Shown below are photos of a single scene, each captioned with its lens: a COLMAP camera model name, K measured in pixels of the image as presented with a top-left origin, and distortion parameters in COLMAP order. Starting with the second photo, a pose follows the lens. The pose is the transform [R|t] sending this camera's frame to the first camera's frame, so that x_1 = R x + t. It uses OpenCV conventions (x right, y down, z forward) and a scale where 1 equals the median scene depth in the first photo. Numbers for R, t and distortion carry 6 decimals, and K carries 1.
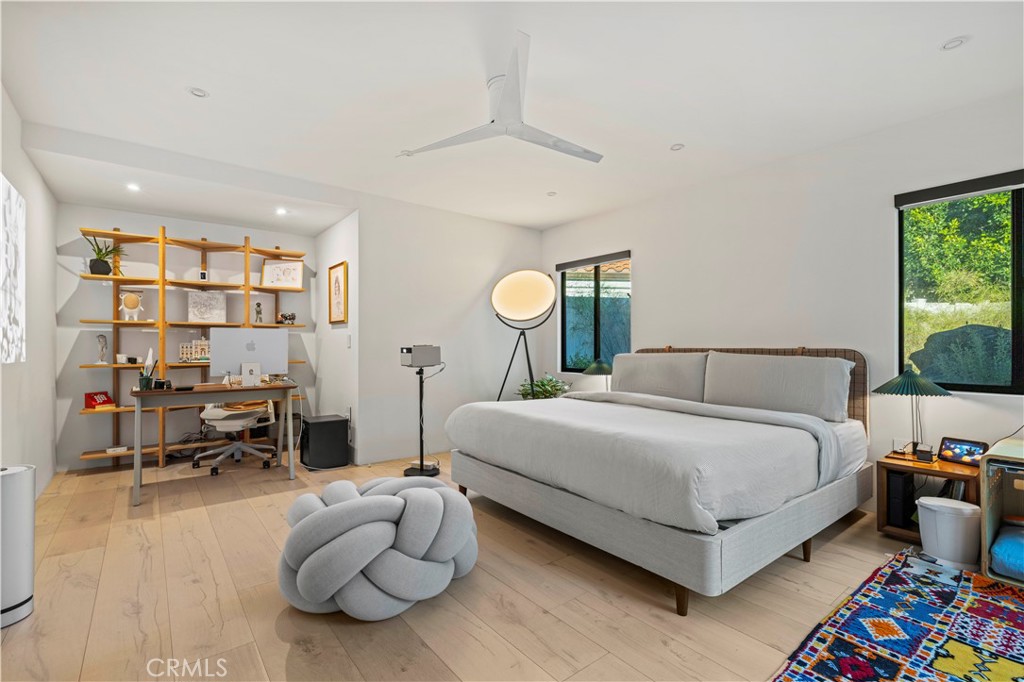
lens RADIAL K [[469.9, 0, 519.5], [0, 469.9, 345.5], [0, 0, 1]] dist [0.005495, 0.001565]
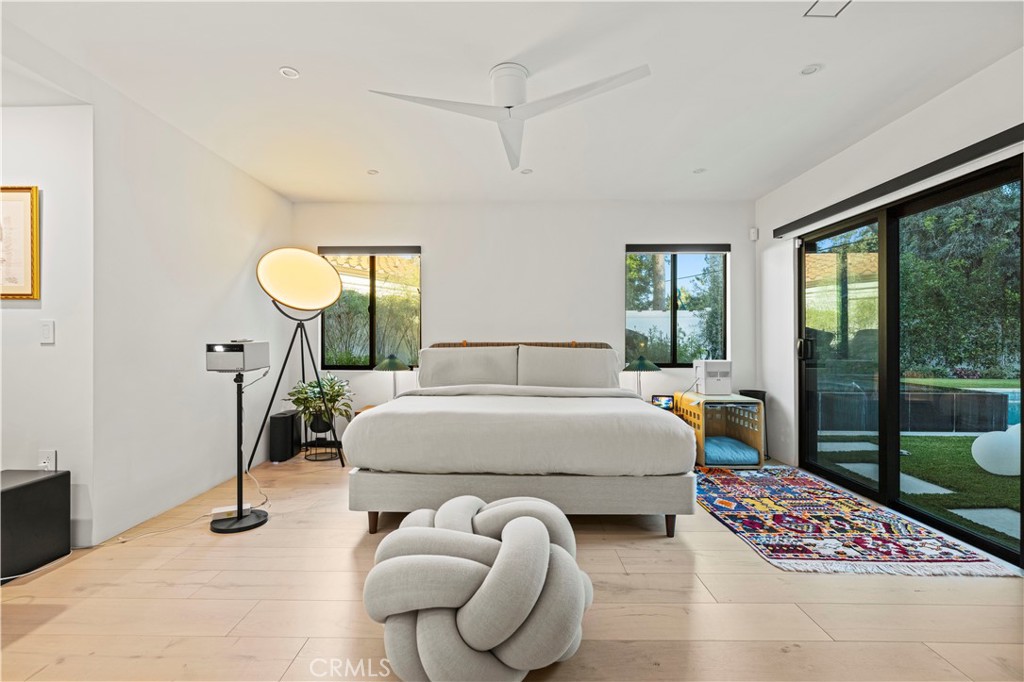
lens RADIAL K [[469.9, 0, 513.2], [0, 469.9, 338.8], [0, 0, 1]] dist [0.005495, 0.001565]
pose [[0.629654, 0.002716, 0.776871, -0.493291], [-0.000074, 0.999994, -0.003436, 0.000106], [-0.776876, 0.002106, 0.629650, 0.239378]]
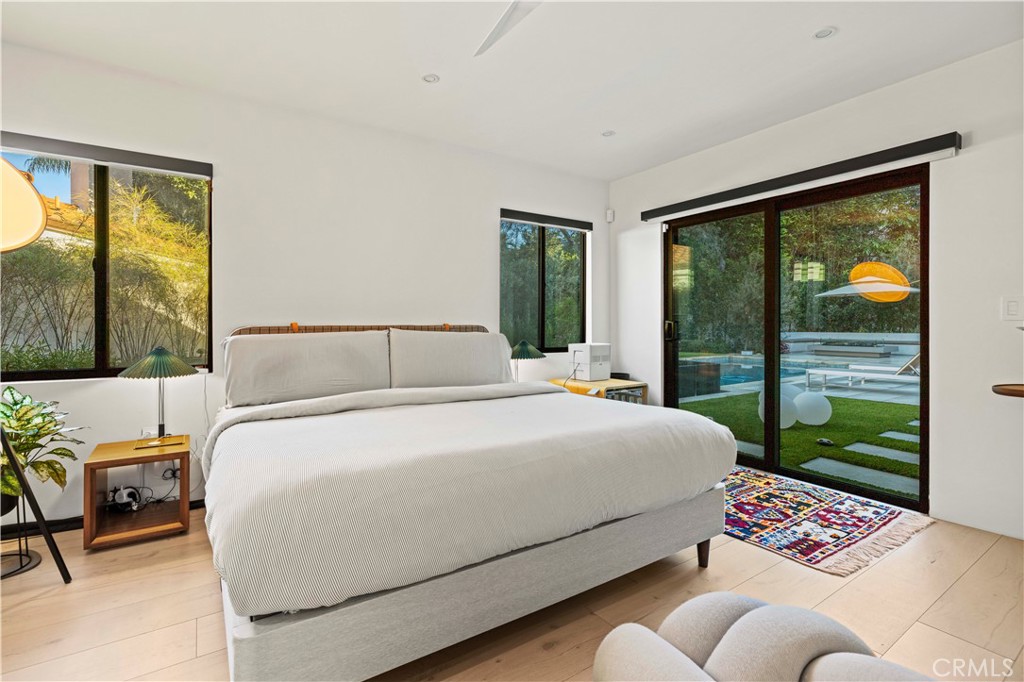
lens RADIAL K [[469.9, 0, 512.0], [0, 469.9, 321.2], [0, 0, 1]] dist [0.005495, 0.001565]
pose [[0.087748, 0.011882, 0.996072, -0.380962], [0.005016, 0.999911, -0.012370, 0.009143], [-0.996130, 0.006082, 0.087681, 0.656050]]
